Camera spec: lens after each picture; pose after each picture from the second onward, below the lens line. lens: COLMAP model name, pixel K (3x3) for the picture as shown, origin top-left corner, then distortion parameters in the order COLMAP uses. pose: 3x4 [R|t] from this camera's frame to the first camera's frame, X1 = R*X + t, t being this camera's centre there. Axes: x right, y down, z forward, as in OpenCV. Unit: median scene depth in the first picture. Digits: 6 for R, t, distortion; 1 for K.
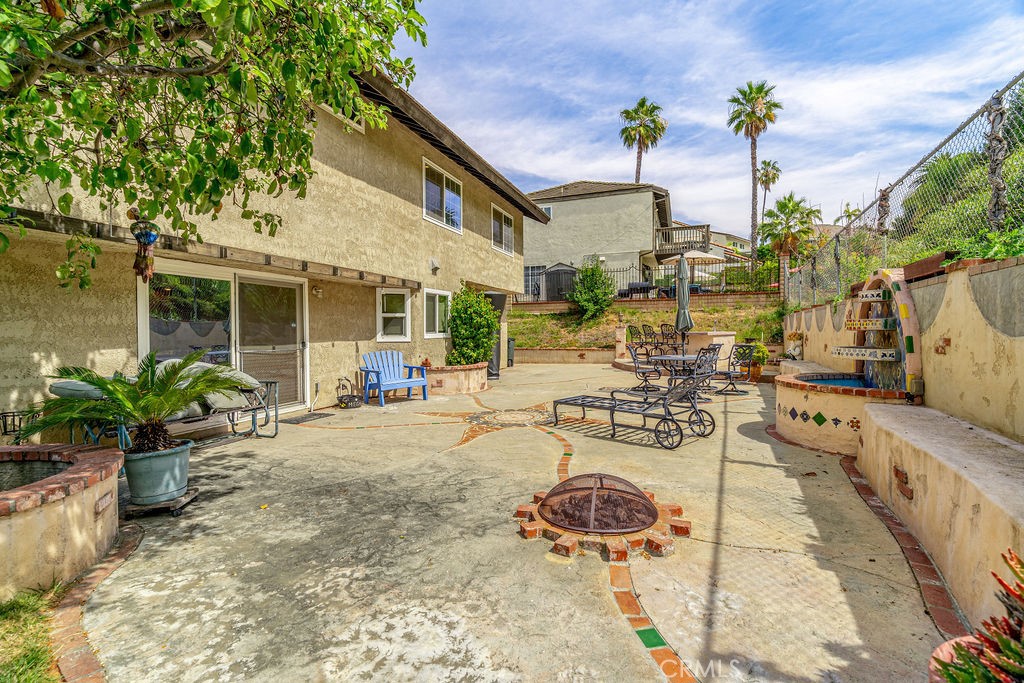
lens RADIAL K [[481.3, 0, 512.0], [0, 481.3, 341.5], [0, 0, 1]] dist [-0.048712, 0.014354]
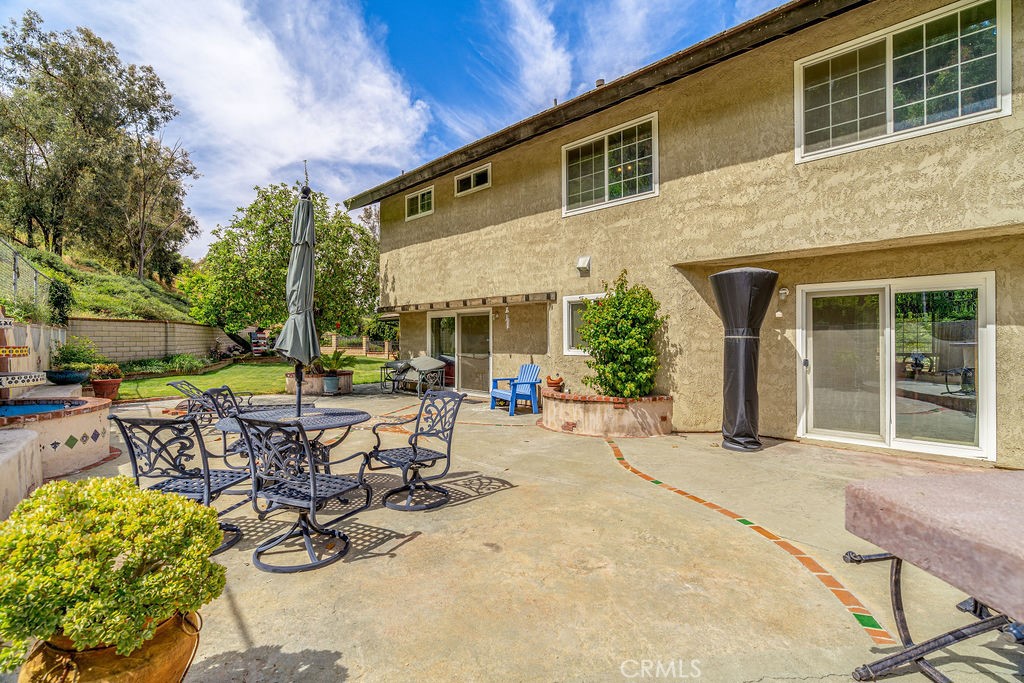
lens RADIAL K [[481.3, 0, 512.0], [0, 481.3, 341.5], [0, 0, 1]] dist [-0.048712, 0.014354]
pose [[-0.440684, 0.006444, -0.897639, 0.623855], [-0.018882, 0.999686, 0.016447, -0.041518], [0.897464, 0.024197, -0.440424, 1.265525]]
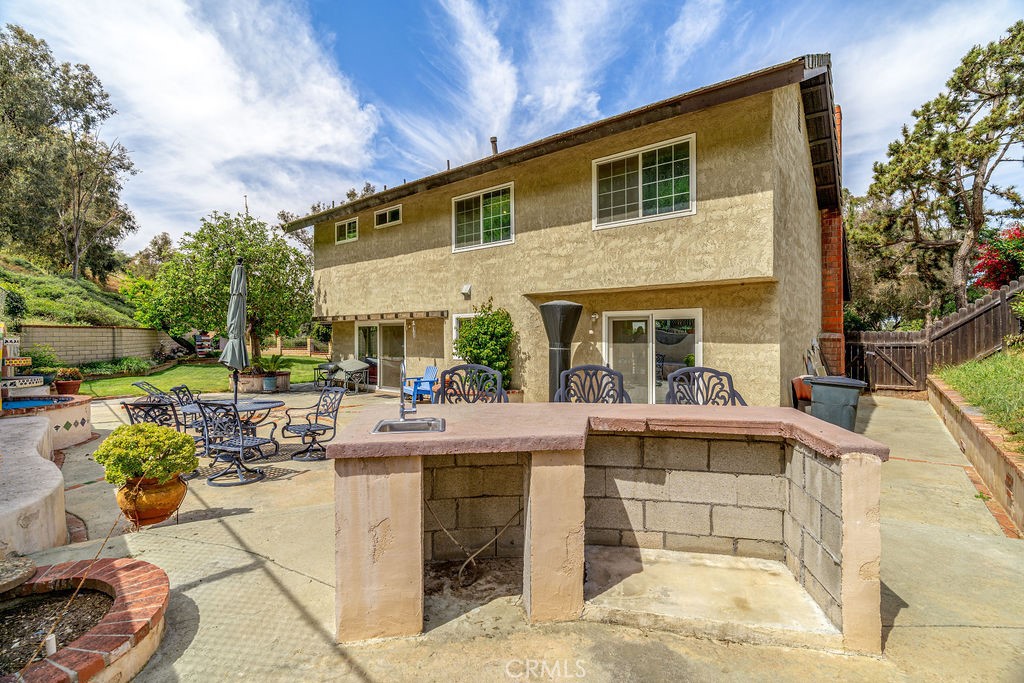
lens RADIAL K [[464.2, 0, 512.0], [0, 464.2, 341.5], [0, 0, 1]] dist [-0.047608, 0.011717]
pose [[-0.339765, 0.008139, -0.940475, 0.773784], [-0.021388, 0.999637, 0.016378, -0.066479], [0.940267, 0.025680, -0.339467, 1.459506]]
